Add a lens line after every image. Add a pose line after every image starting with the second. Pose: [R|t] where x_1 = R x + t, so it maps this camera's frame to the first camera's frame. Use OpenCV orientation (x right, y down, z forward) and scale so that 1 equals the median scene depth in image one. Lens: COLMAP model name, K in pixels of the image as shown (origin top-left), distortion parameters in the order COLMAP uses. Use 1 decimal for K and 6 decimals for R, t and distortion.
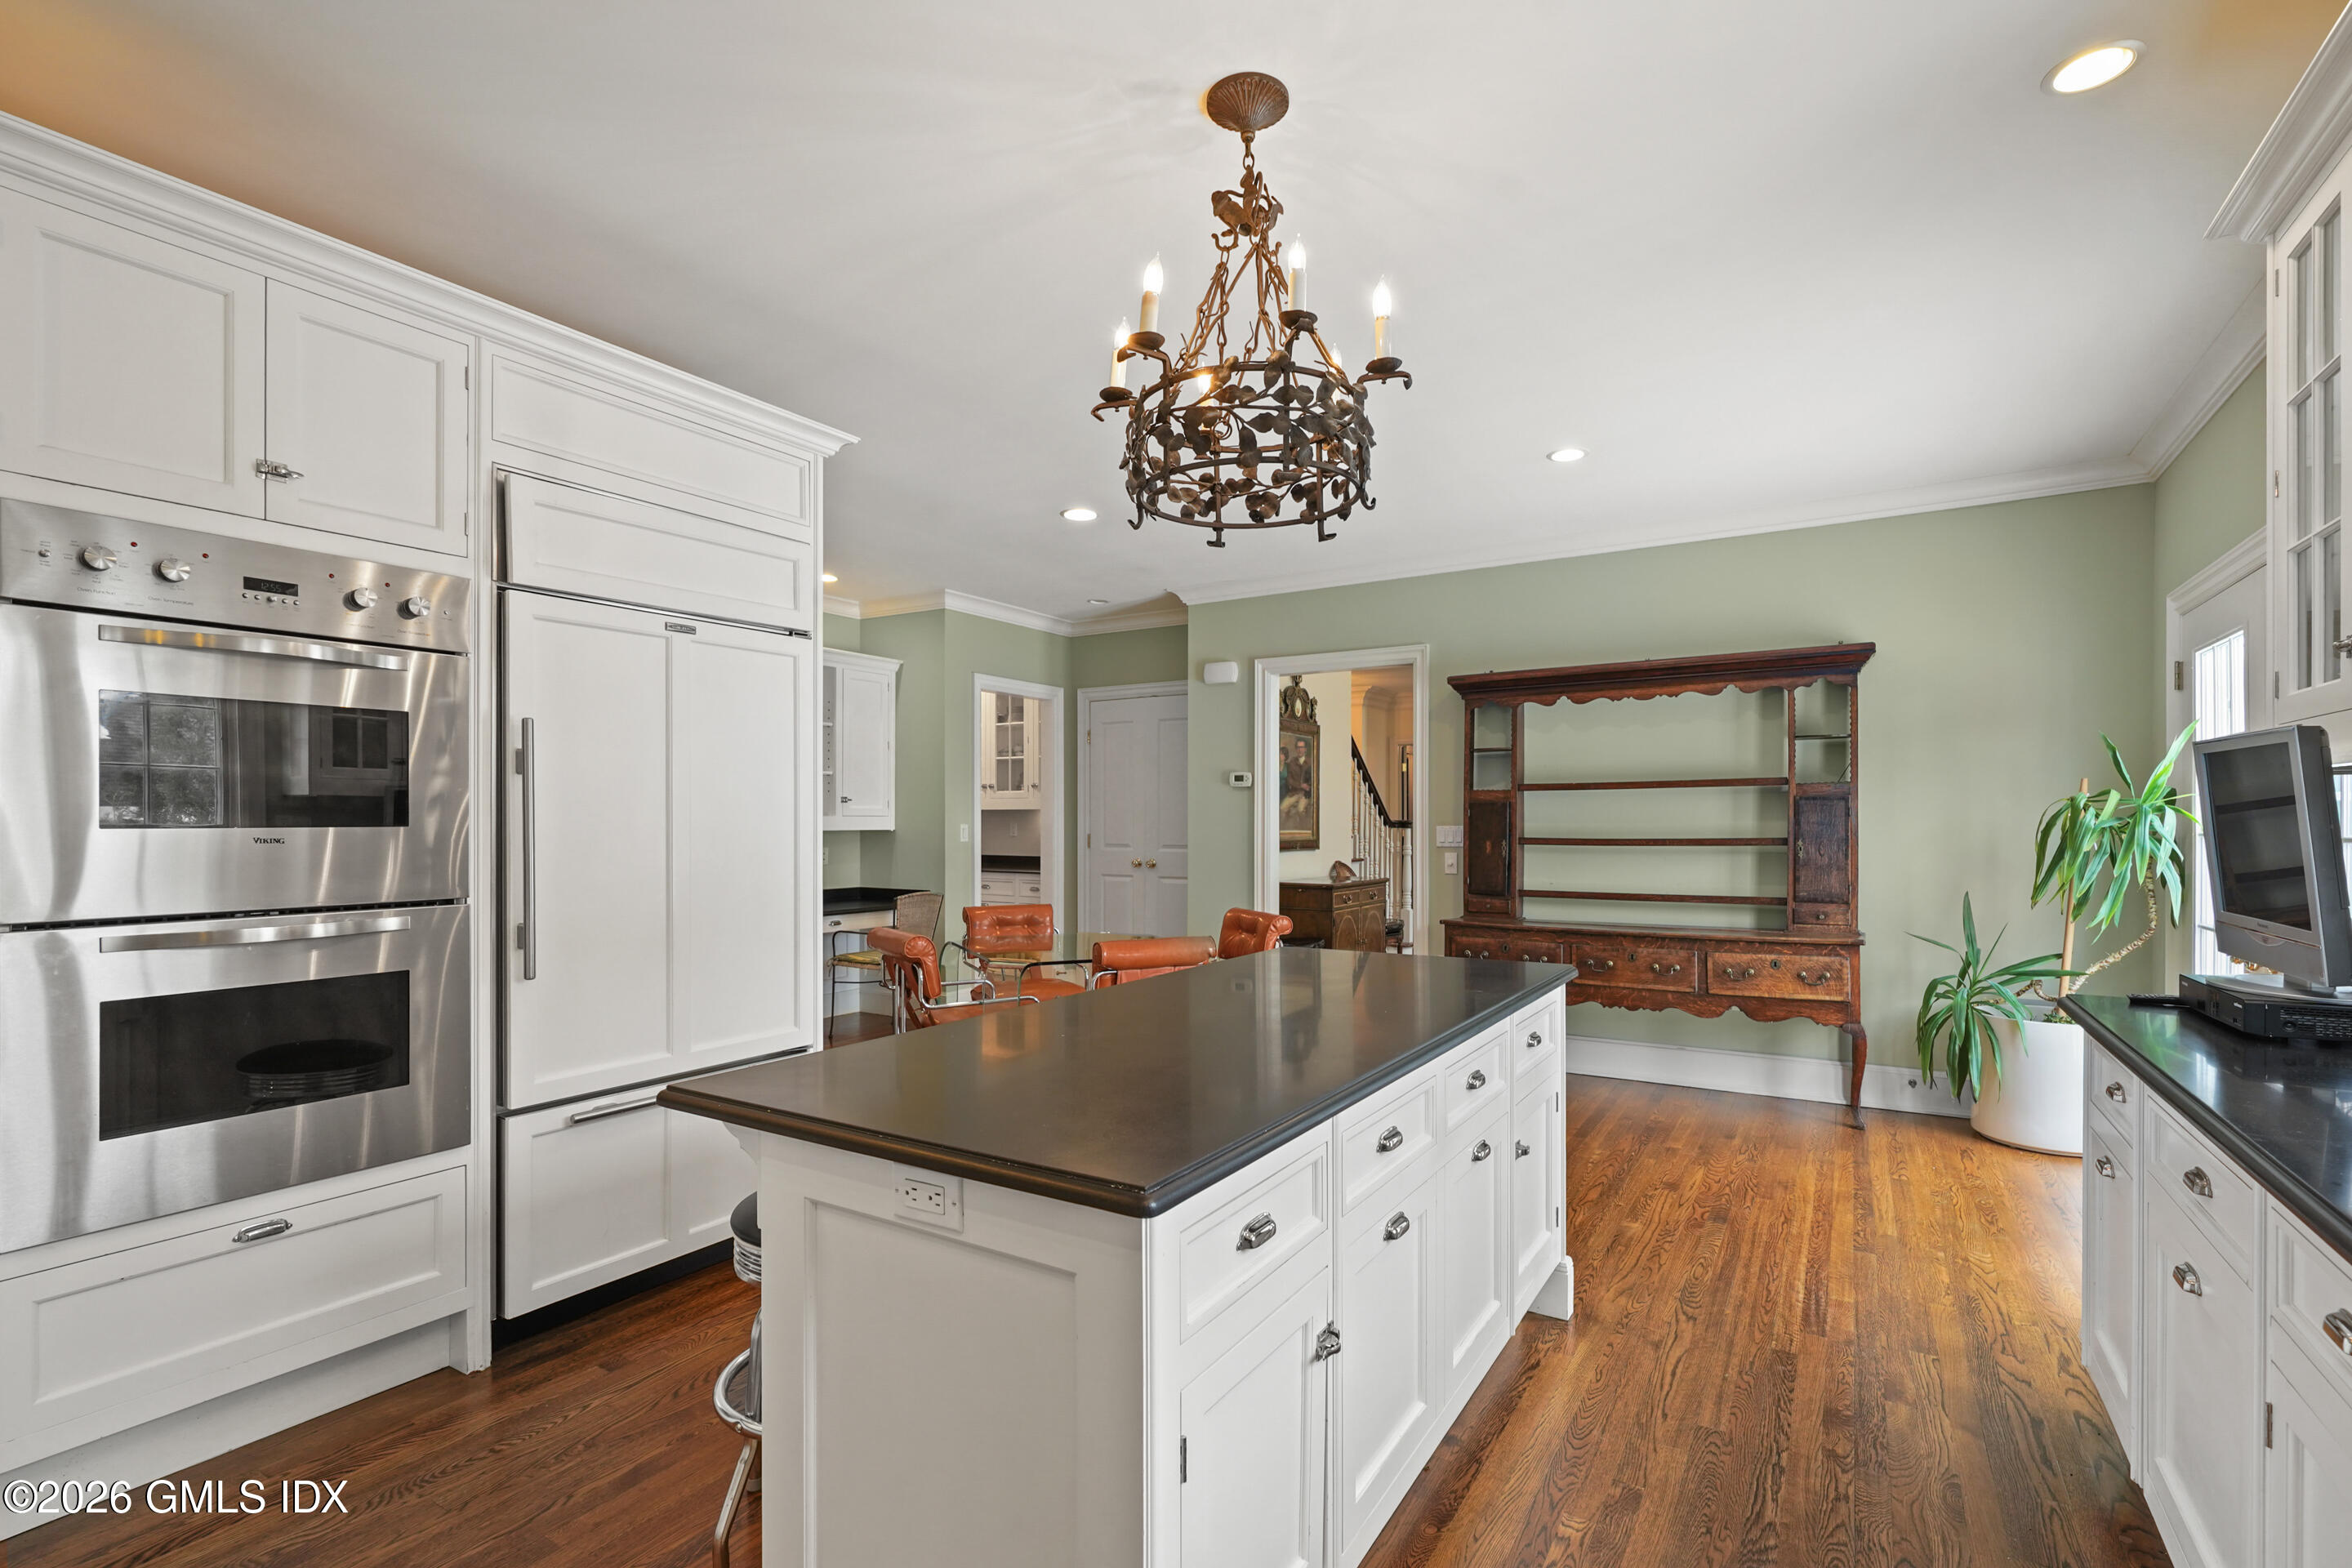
lens RADIAL K [[1081.5, 0, 1179.8], [0, 1081.5, 808.1], [0, 0, 1]] dist [0.002107, 0.000464]
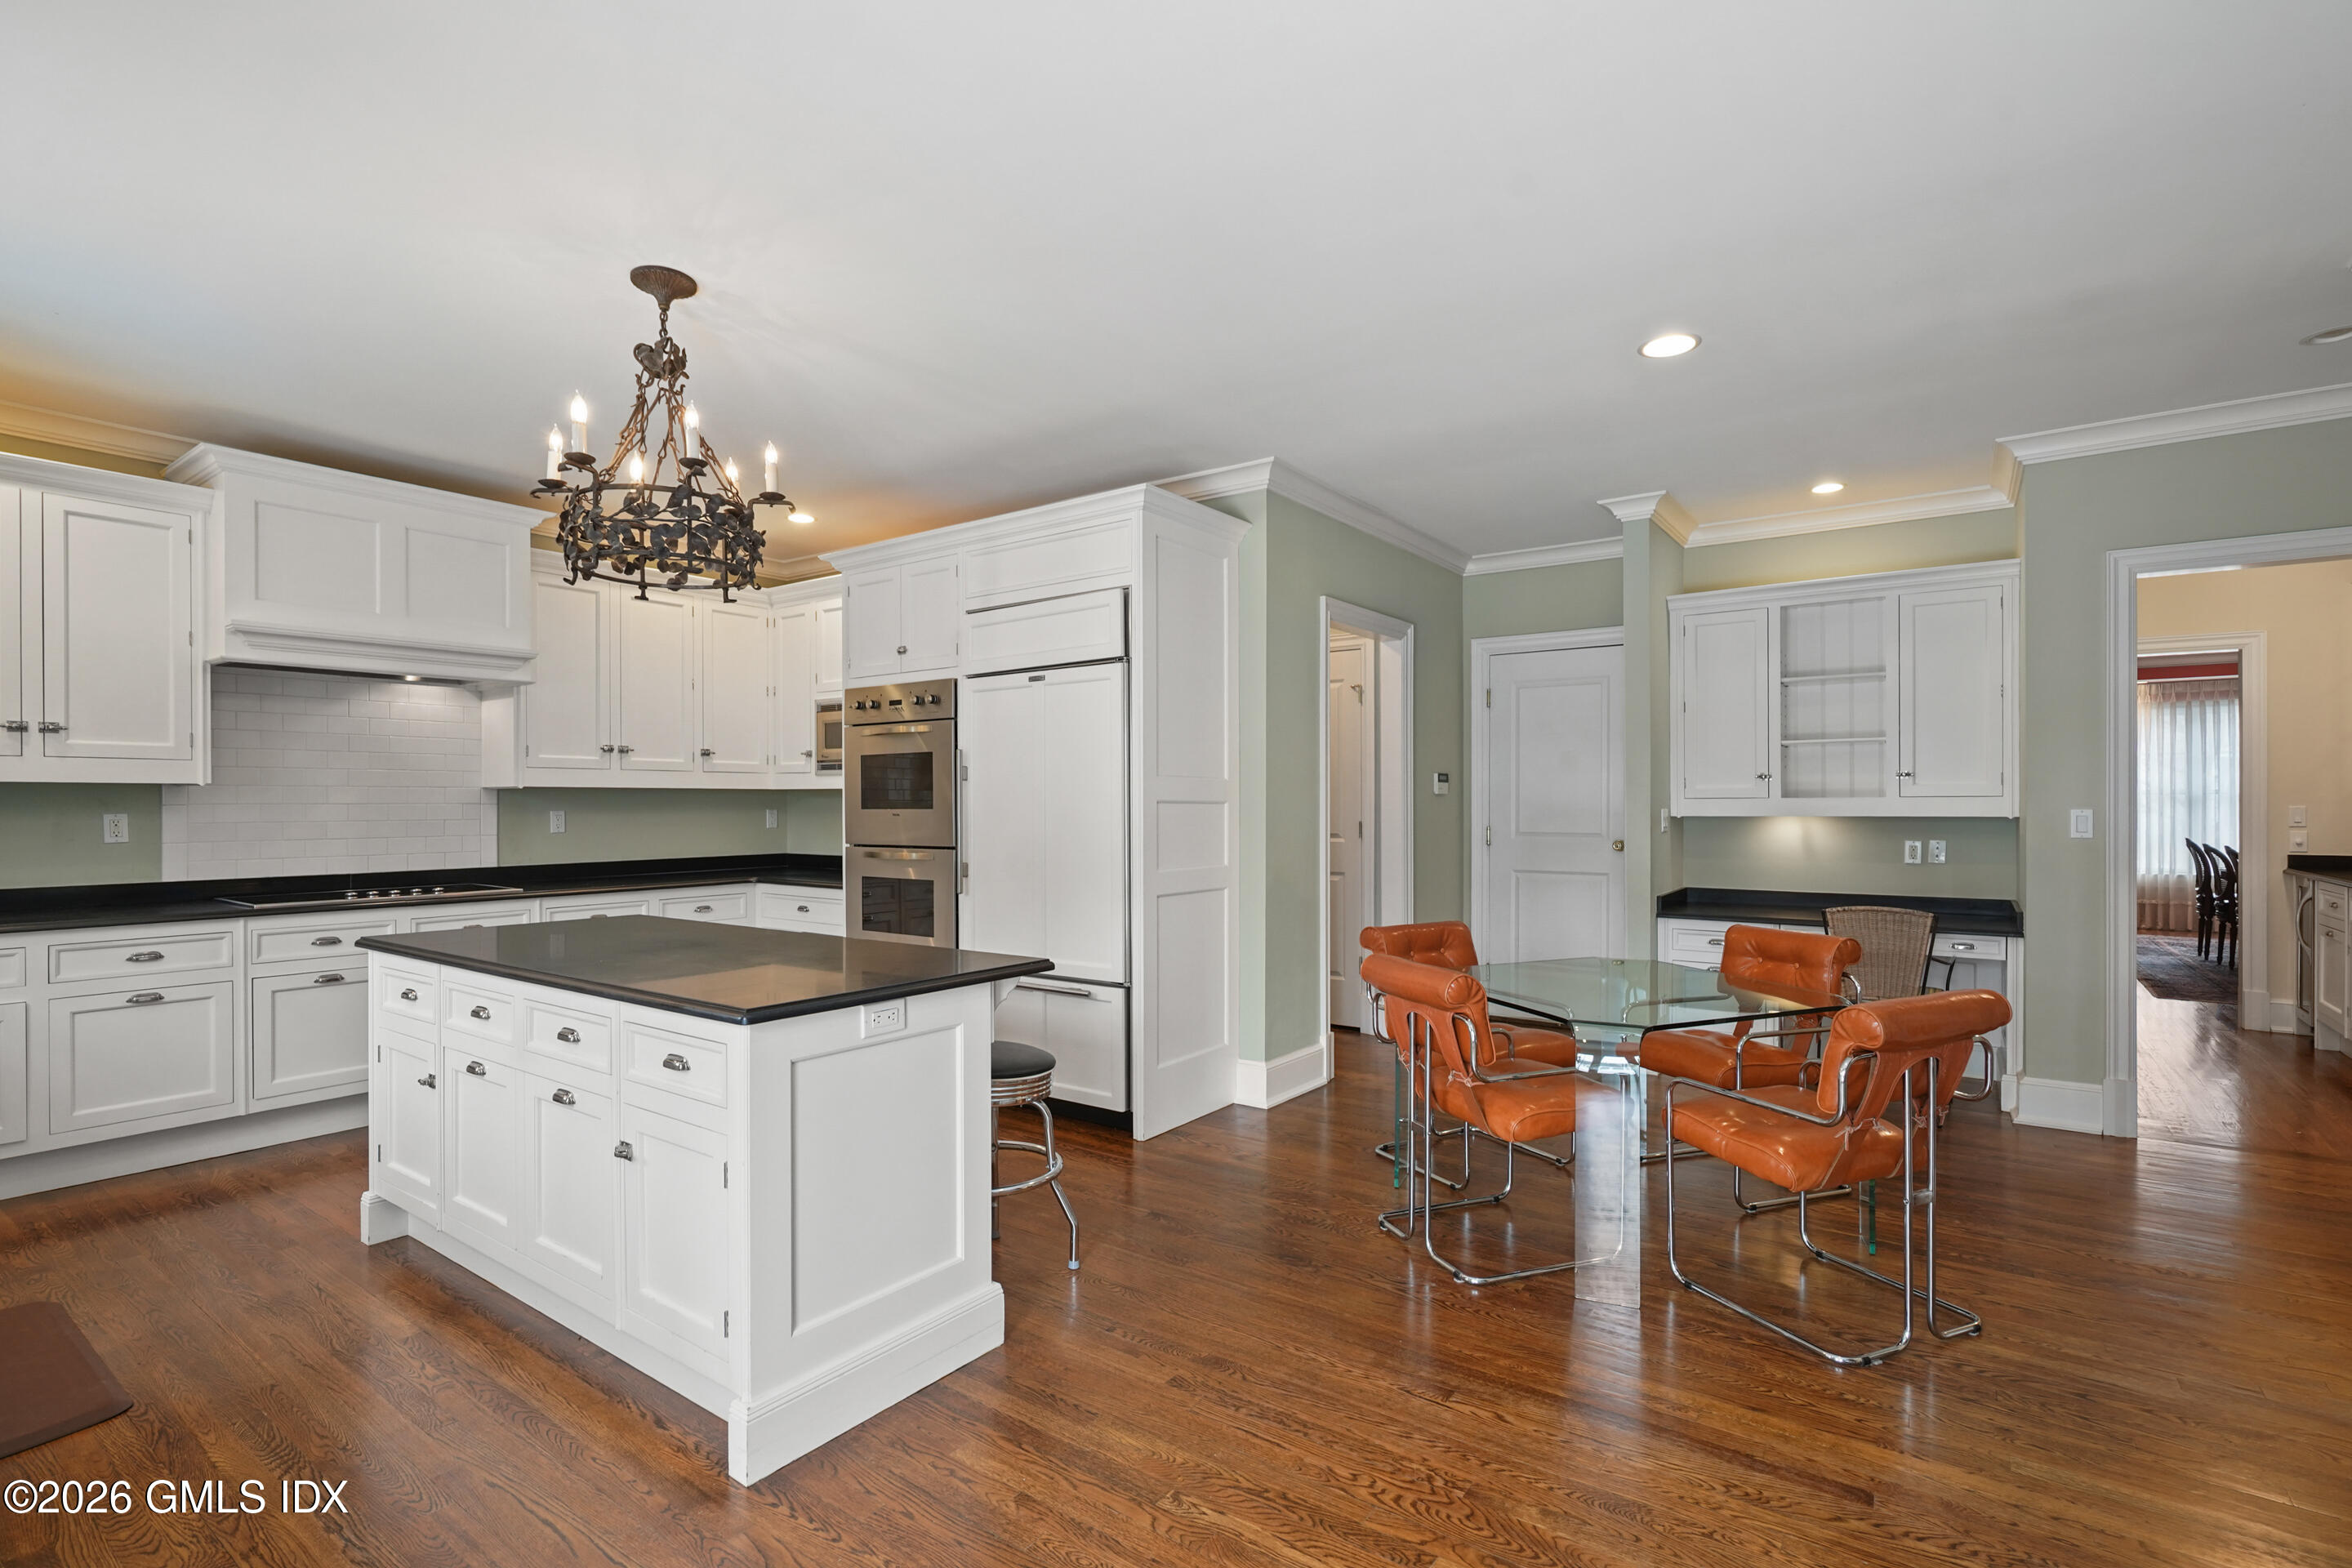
lens RADIAL K [[1081.5, 0, 1179.8], [0, 1081.5, 808.1], [0, 0, 1]] dist [0.002107, 0.000464]
pose [[-0.070734, 0.004243, -0.997486, 0.599977], [0.014275, 0.999893, 0.003241, 0.007592], [0.997393, -0.014010, -0.070787, 0.760084]]
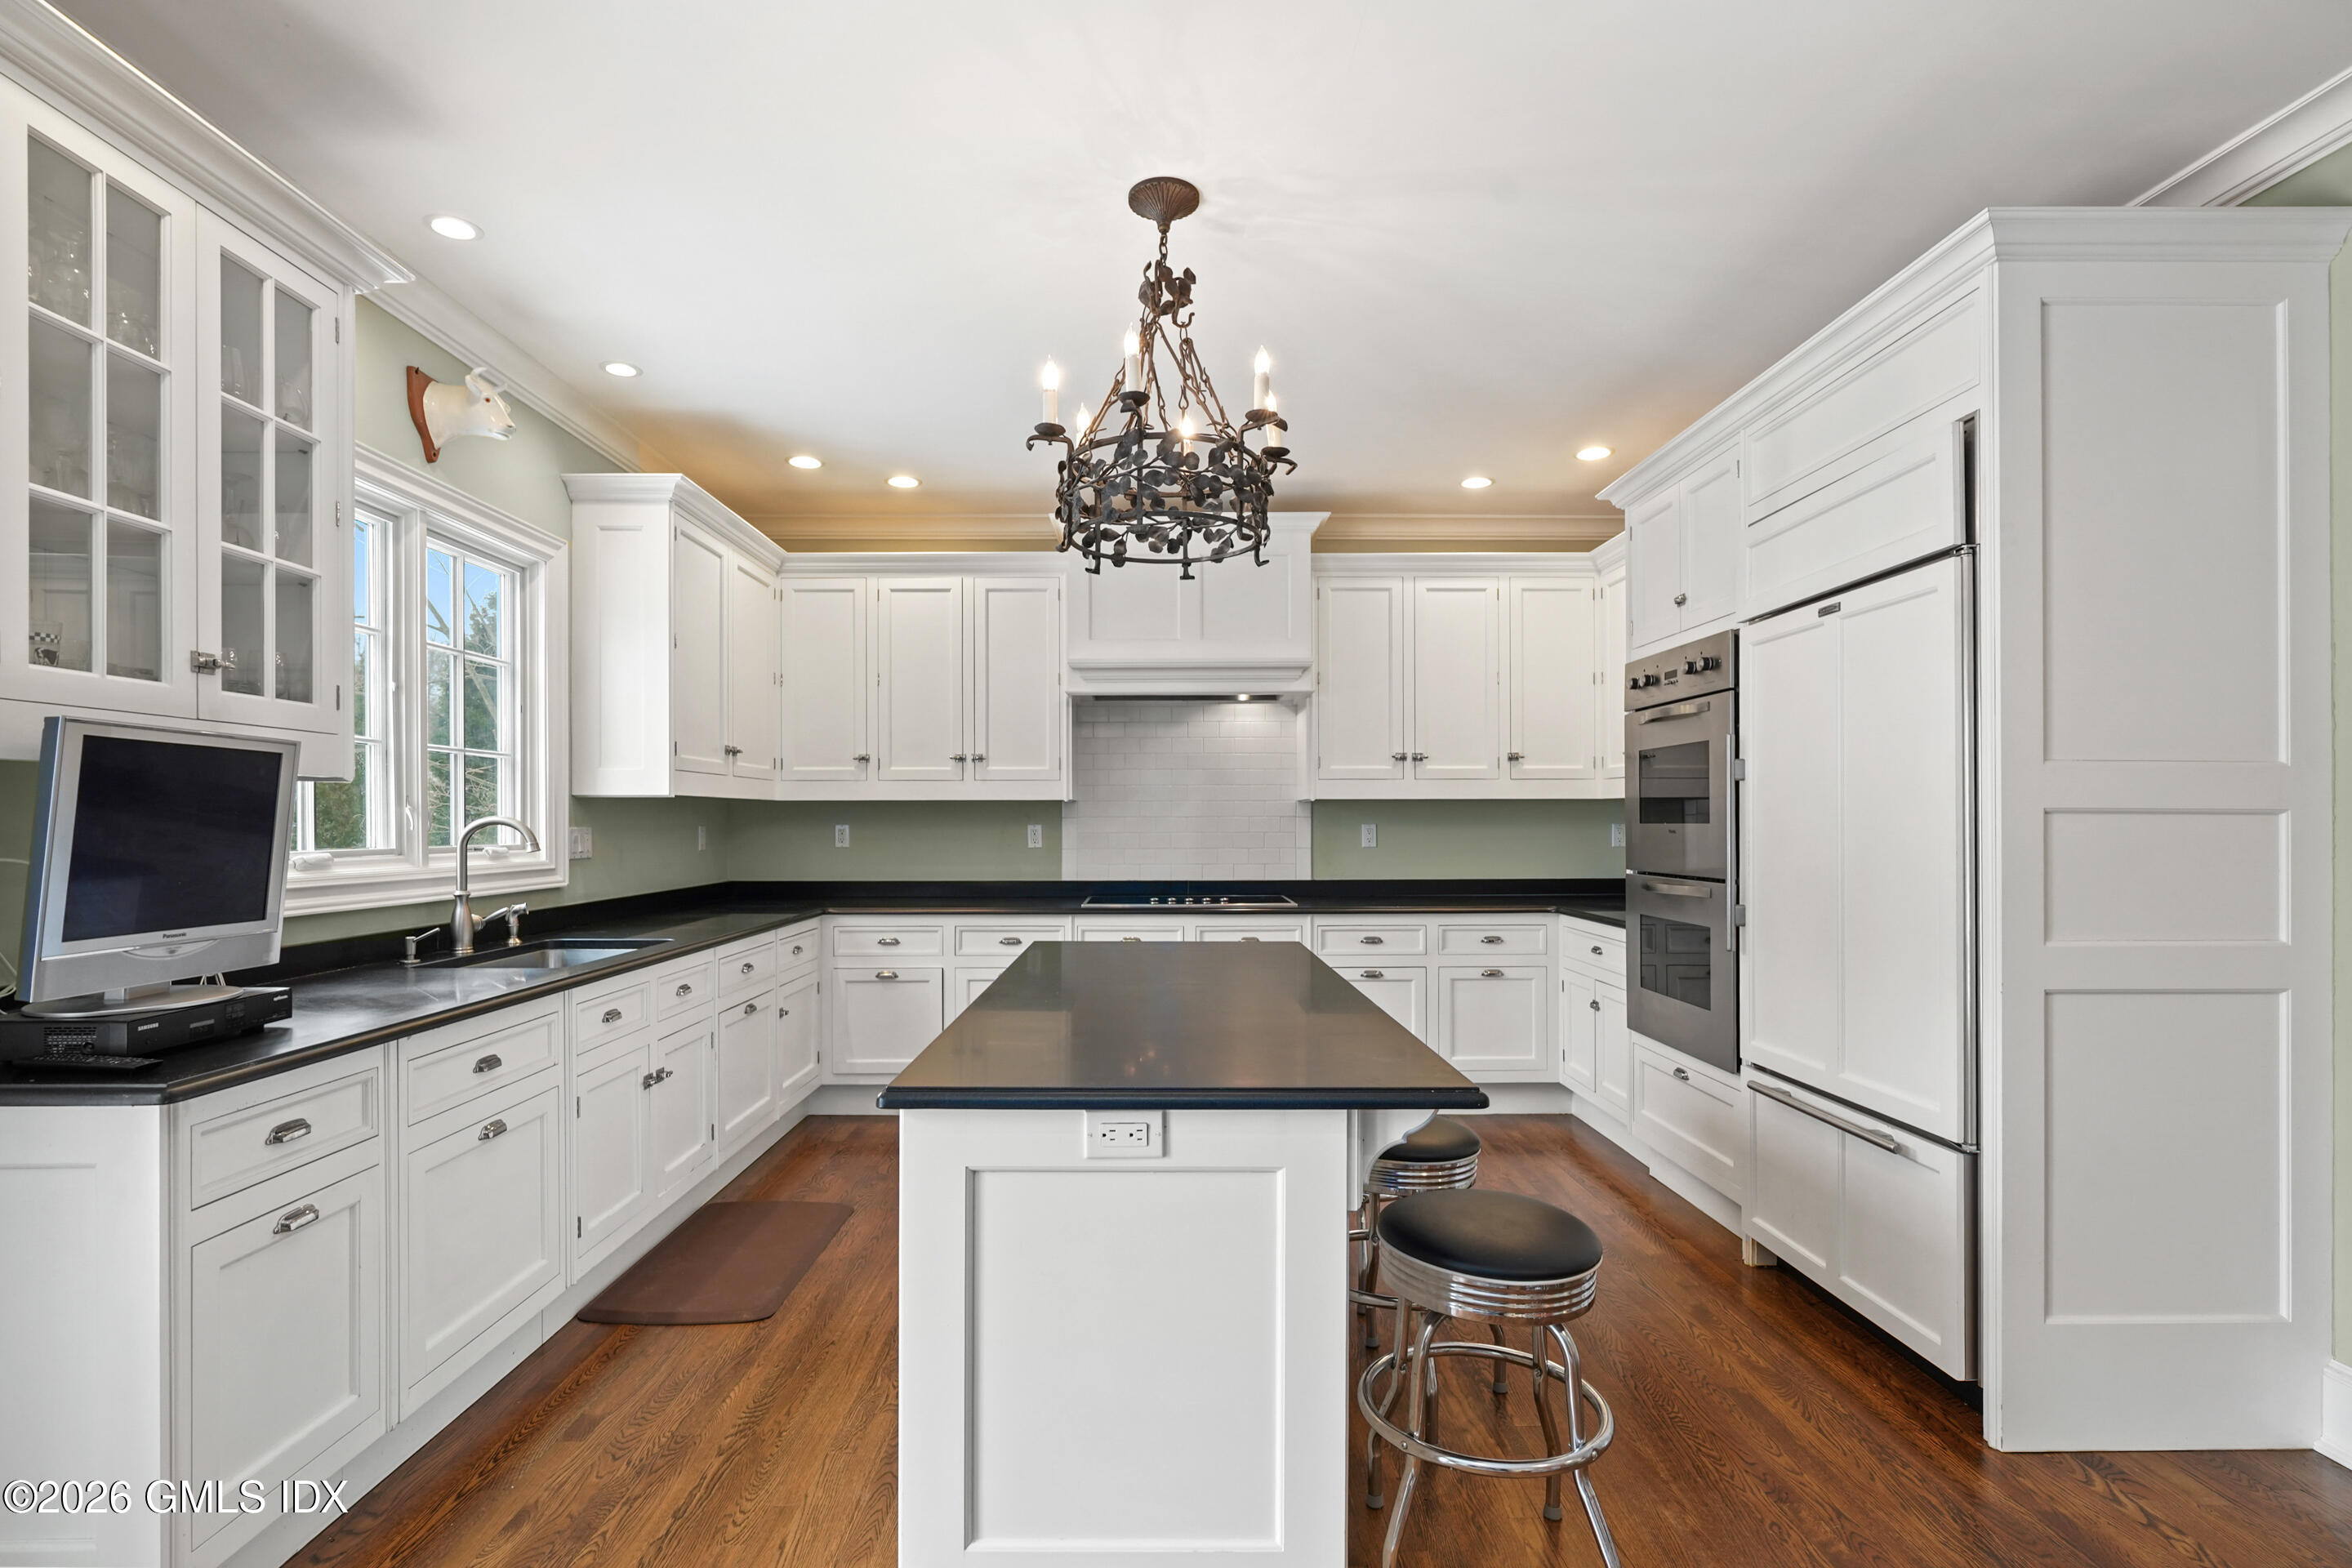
lens RADIAL K [[1142.6, 0, 1166.5], [0, 1142.6, 818.8], [0, 0, 1]] dist [-0.004188, 0.008006]
pose [[-0.842451, 0.000482, -0.538772, 0.310223], [0.007990, 0.999901, -0.011600, 0.011000], [0.538713, -0.014077, -0.842372, 0.883274]]
